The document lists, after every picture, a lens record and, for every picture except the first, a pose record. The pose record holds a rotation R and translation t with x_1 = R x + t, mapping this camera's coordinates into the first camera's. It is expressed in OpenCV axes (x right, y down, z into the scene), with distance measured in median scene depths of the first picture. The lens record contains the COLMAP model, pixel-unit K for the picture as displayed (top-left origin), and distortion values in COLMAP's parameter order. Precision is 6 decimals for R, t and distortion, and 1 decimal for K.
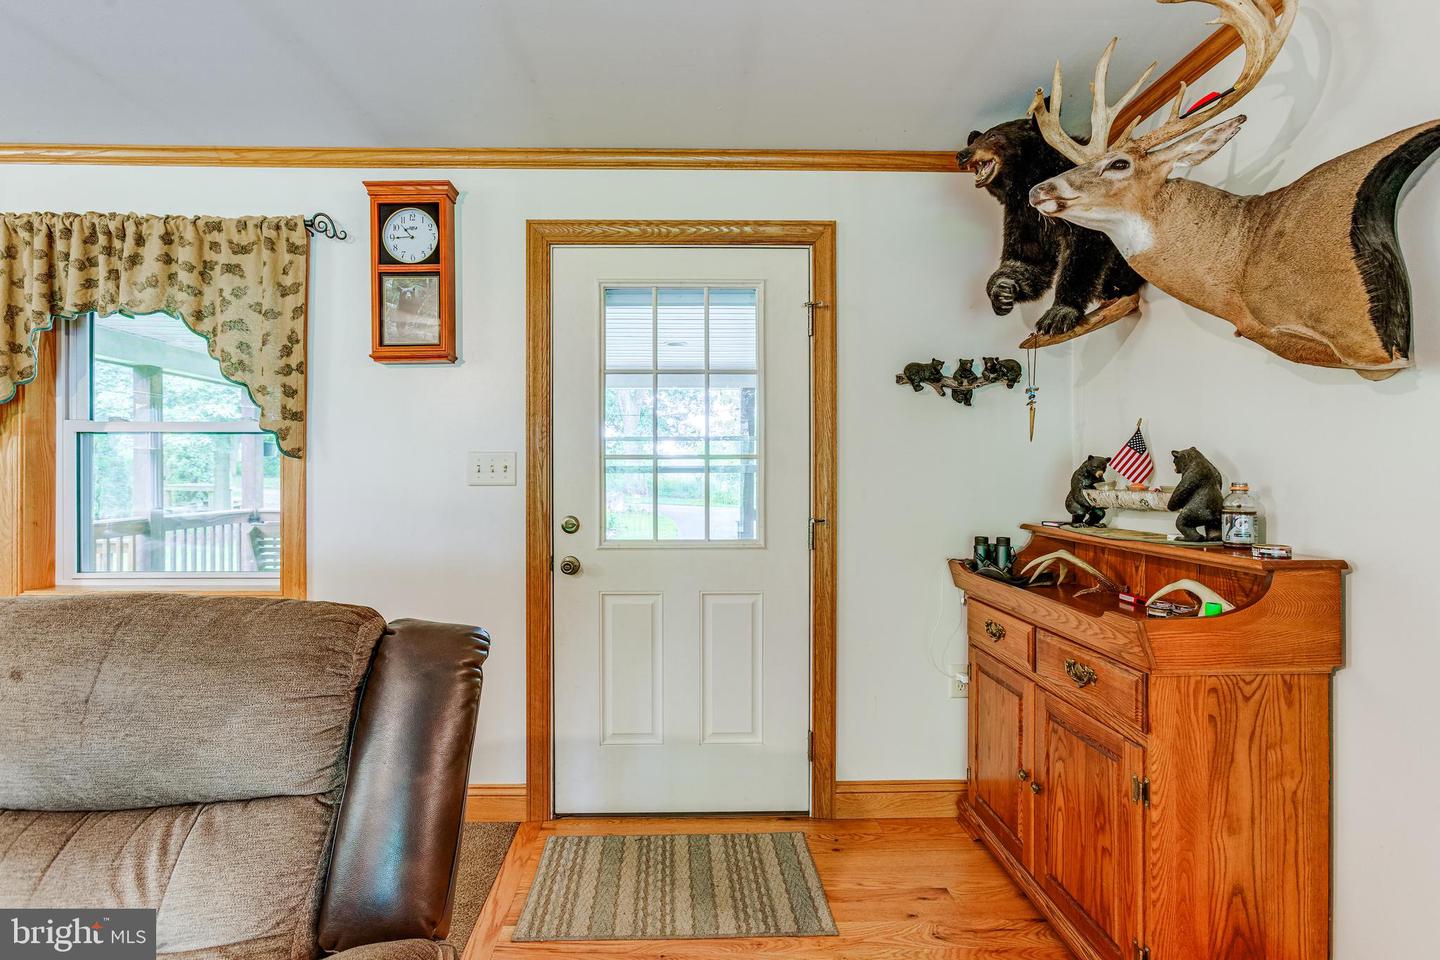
lens RADIAL K [[682.7, 0, 681.1], [0, 682.7, 476.0], [0, 0, 1]] dist [0.001685, 0.000920]
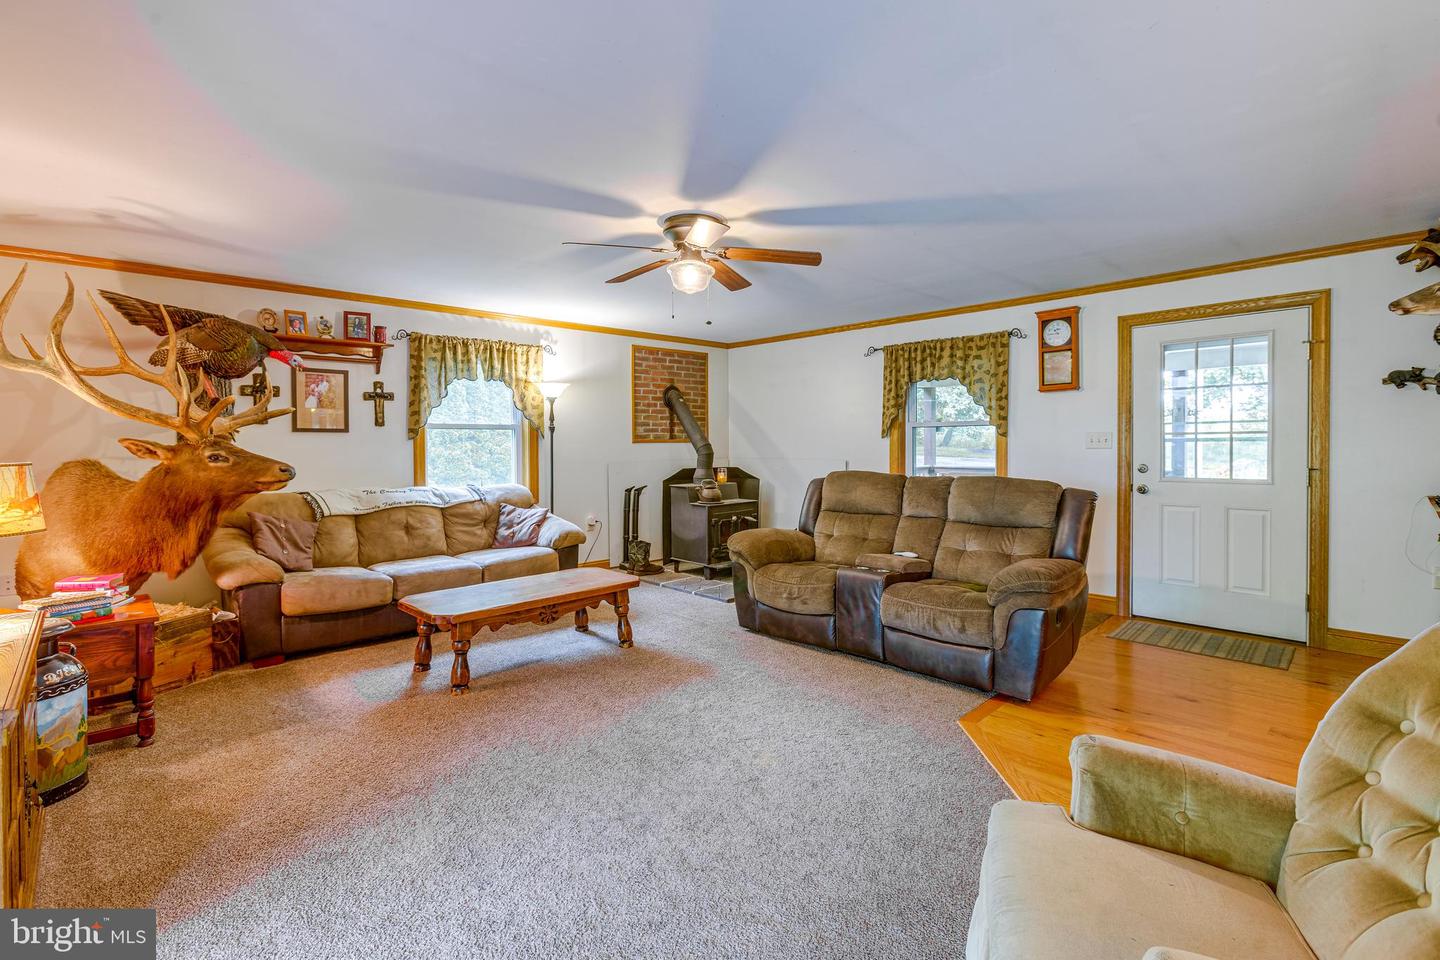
lens RADIAL K [[646.4, 0, 718.3], [0, 646.4, 457.6], [0, 0, 1]] dist [-0.002893, 0.000111]
pose [[0.679434, 0.011996, -0.733639, 0.381733], [0.007116, 0.999712, 0.022937, -0.010869], [0.733703, -0.020805, 0.679152, -1.189828]]
